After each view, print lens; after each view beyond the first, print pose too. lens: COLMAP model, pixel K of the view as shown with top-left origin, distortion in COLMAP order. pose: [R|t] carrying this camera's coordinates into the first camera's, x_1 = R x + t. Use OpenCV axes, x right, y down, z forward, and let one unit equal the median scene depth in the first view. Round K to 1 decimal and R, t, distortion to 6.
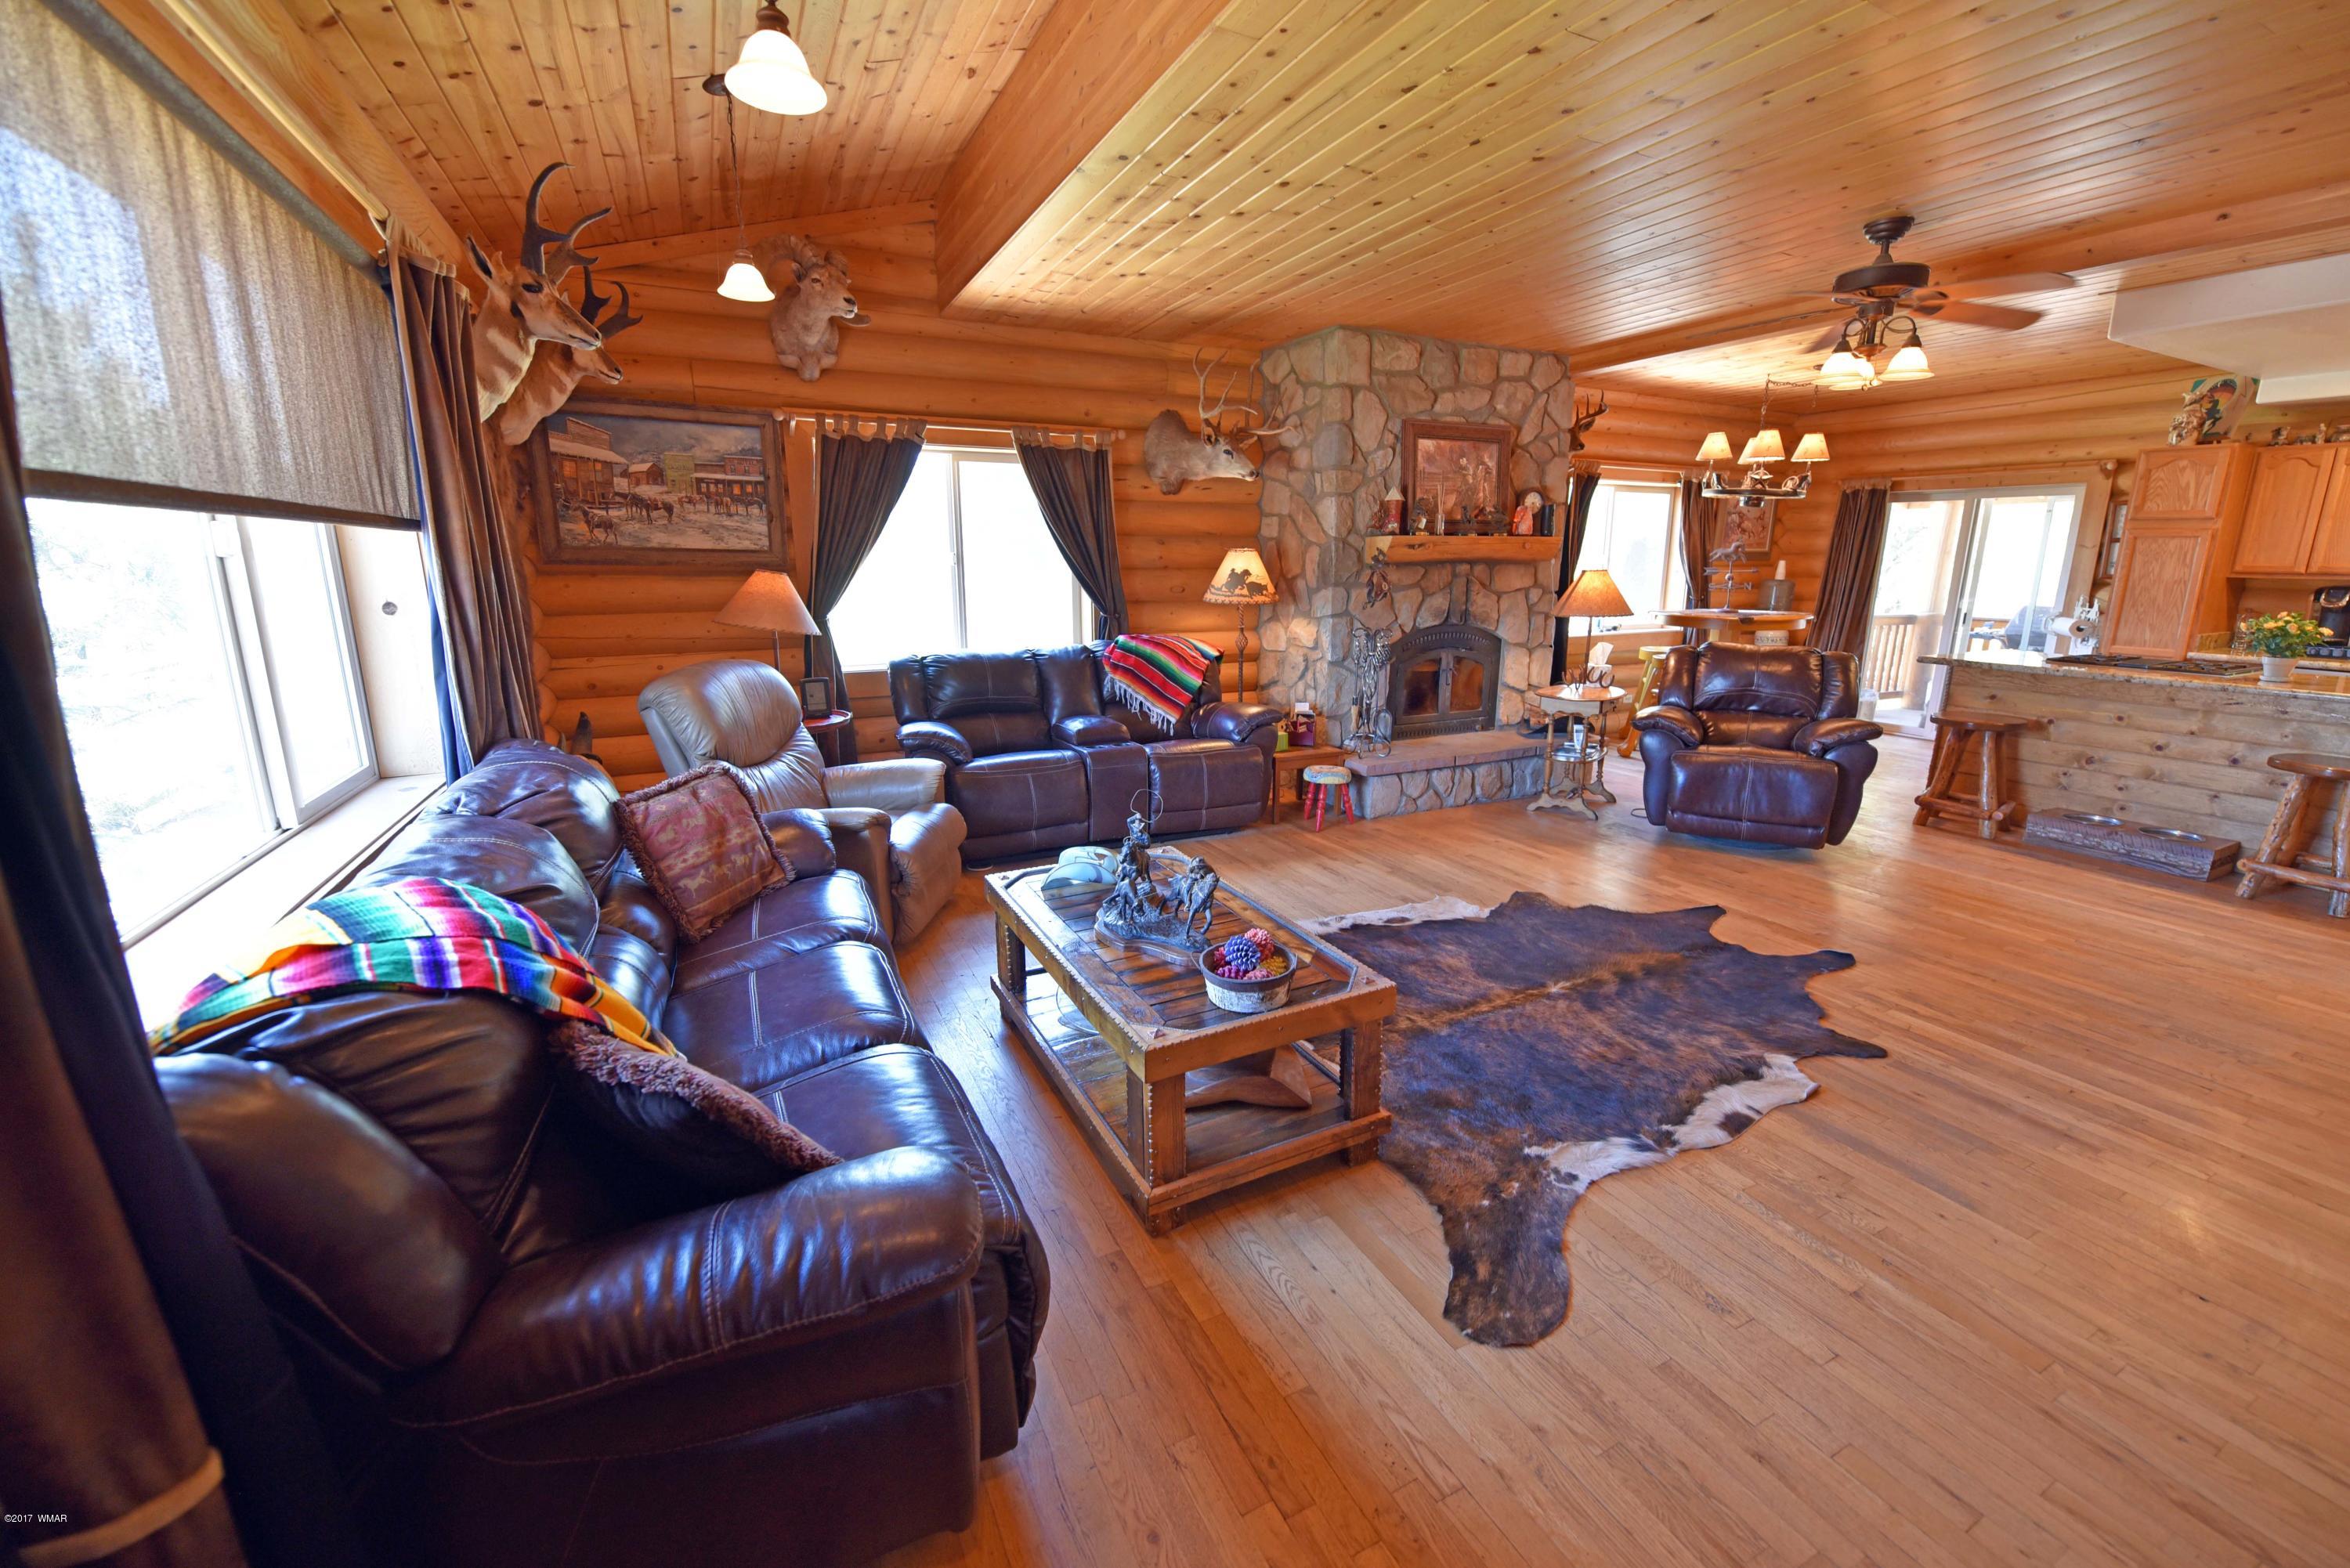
lens RADIAL K [[934.5, 0, 1181.4], [0, 934.5, 778.4], [0, 0, 1]] dist [-0.018076, -0.000564]
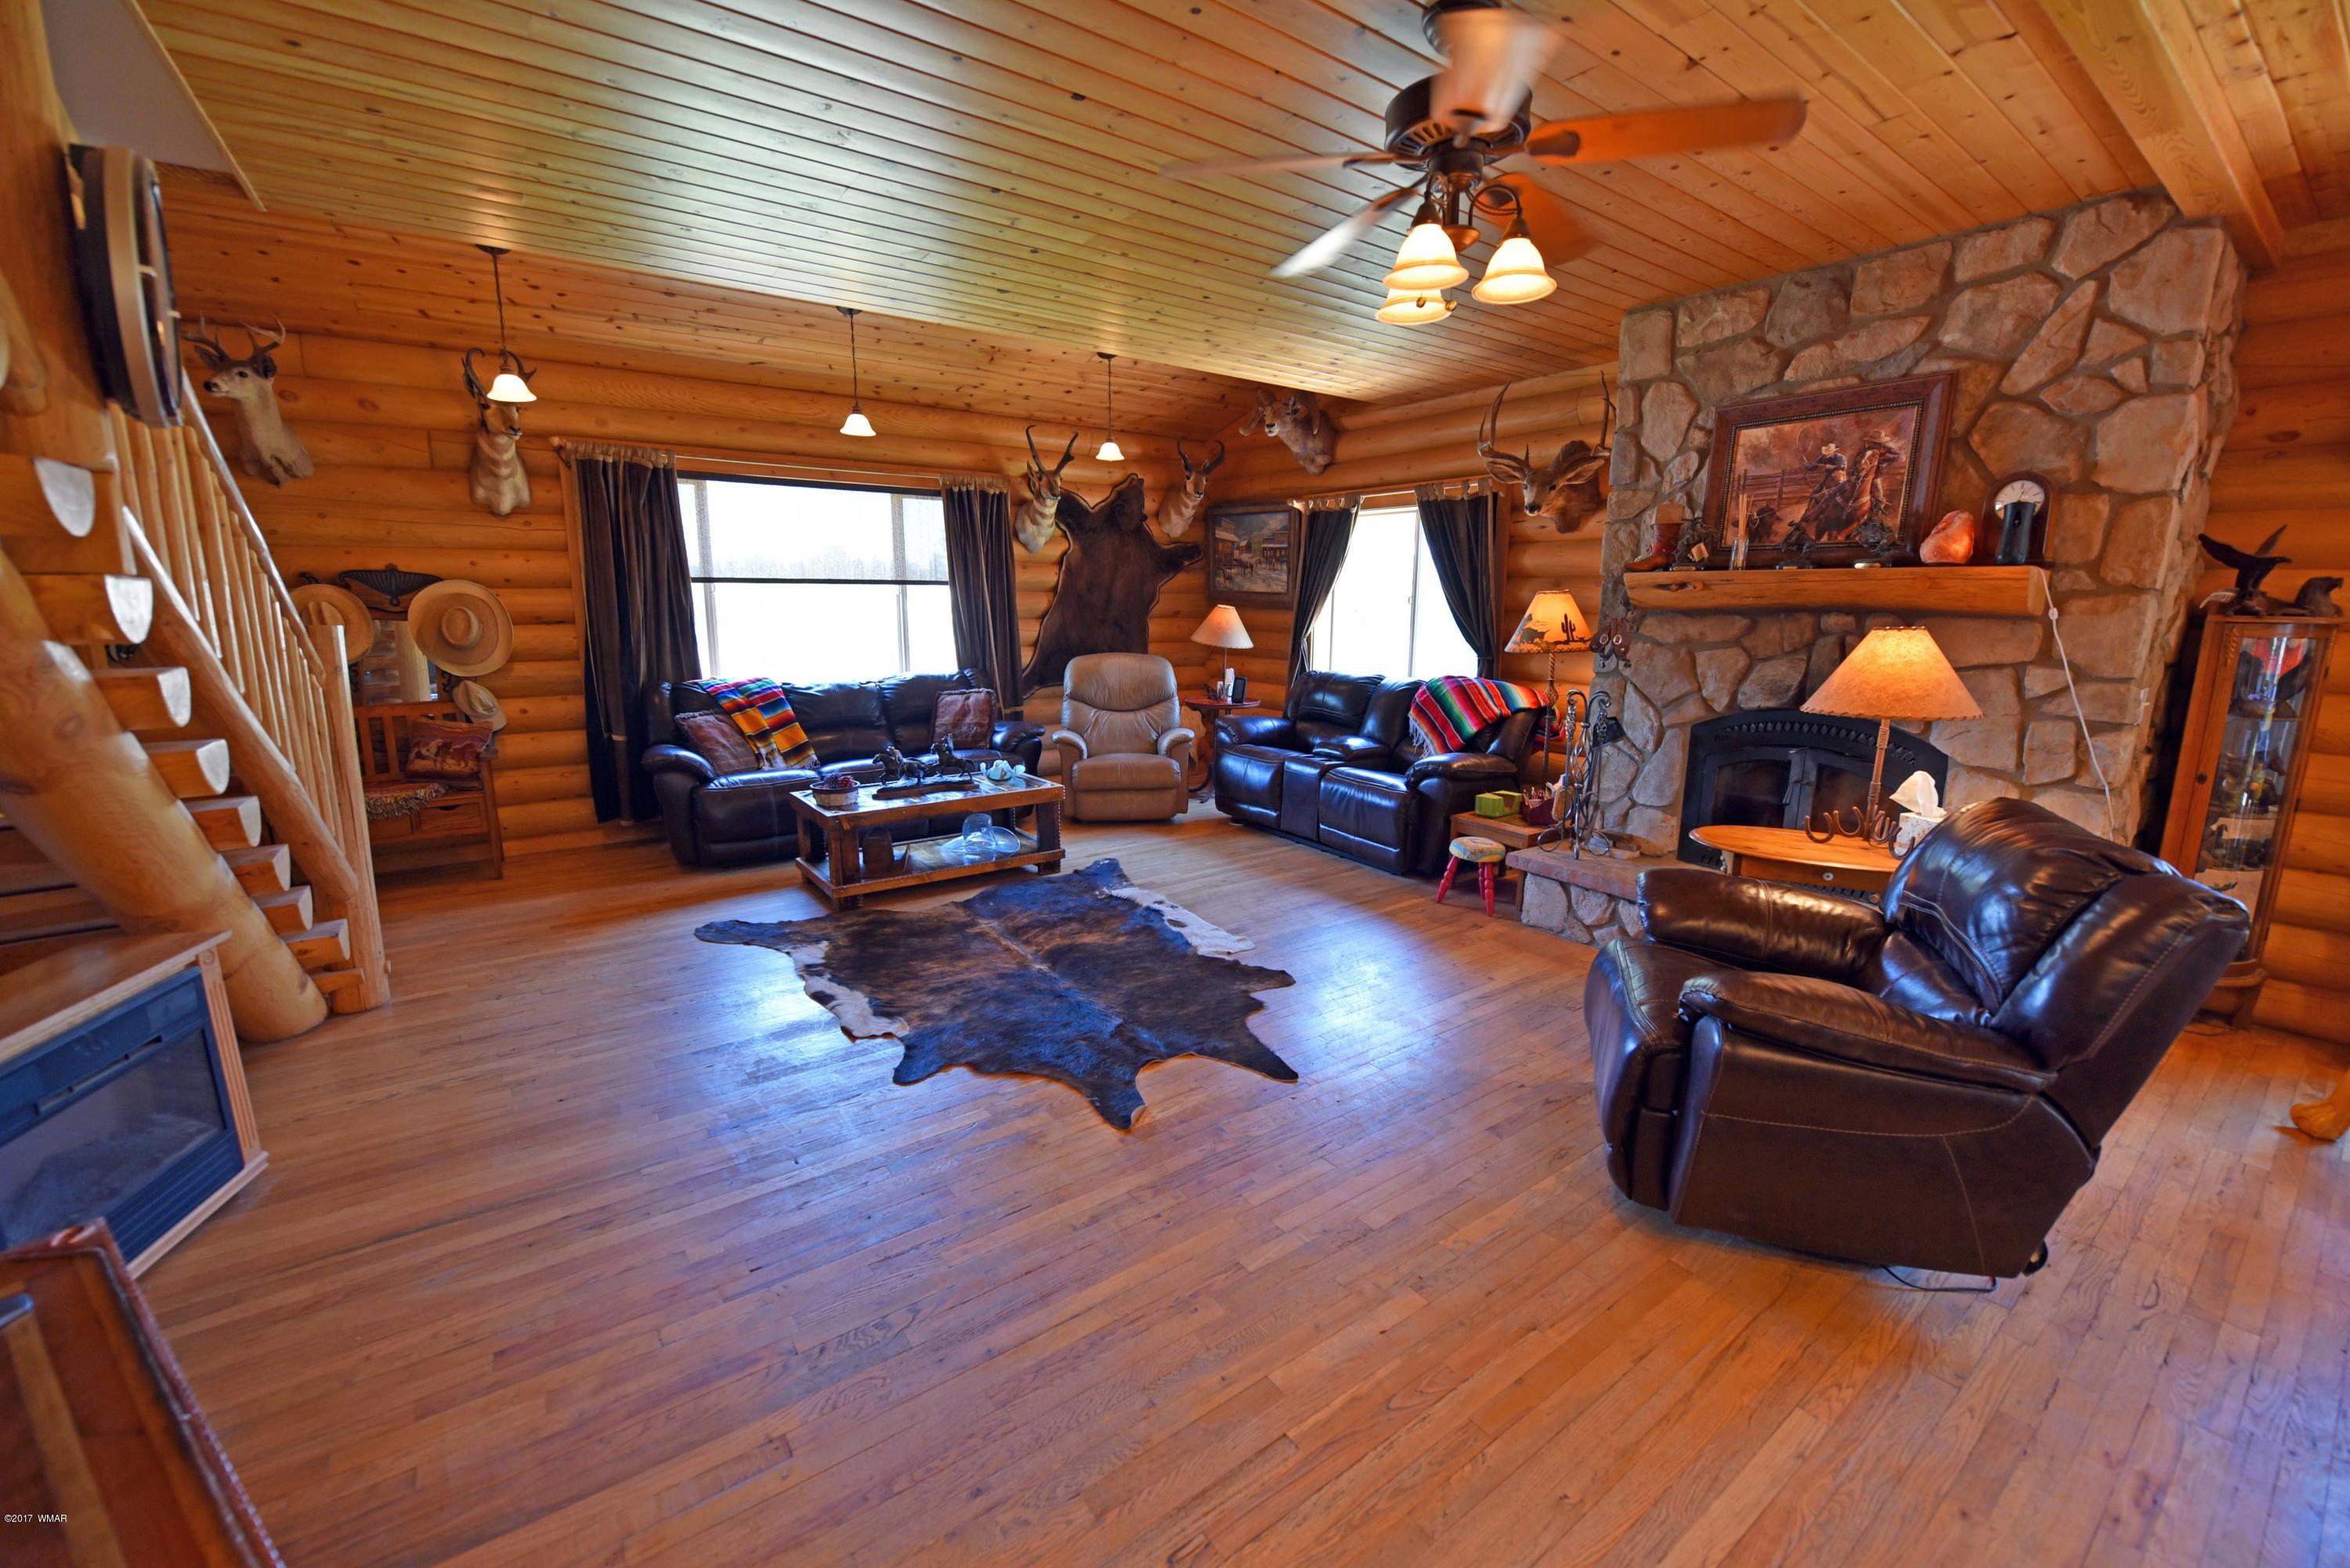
lens RADIAL K [[934.5, 0, 1180.4], [0, 934.5, 776.0], [0, 0, 1]] dist [-0.018076, -0.000564]
pose [[0.164240, 0.188379, -0.968266, 0.905514], [-0.229344, 0.961988, 0.148256, -0.130037], [0.959389, 0.197716, 0.201201, 0.529962]]
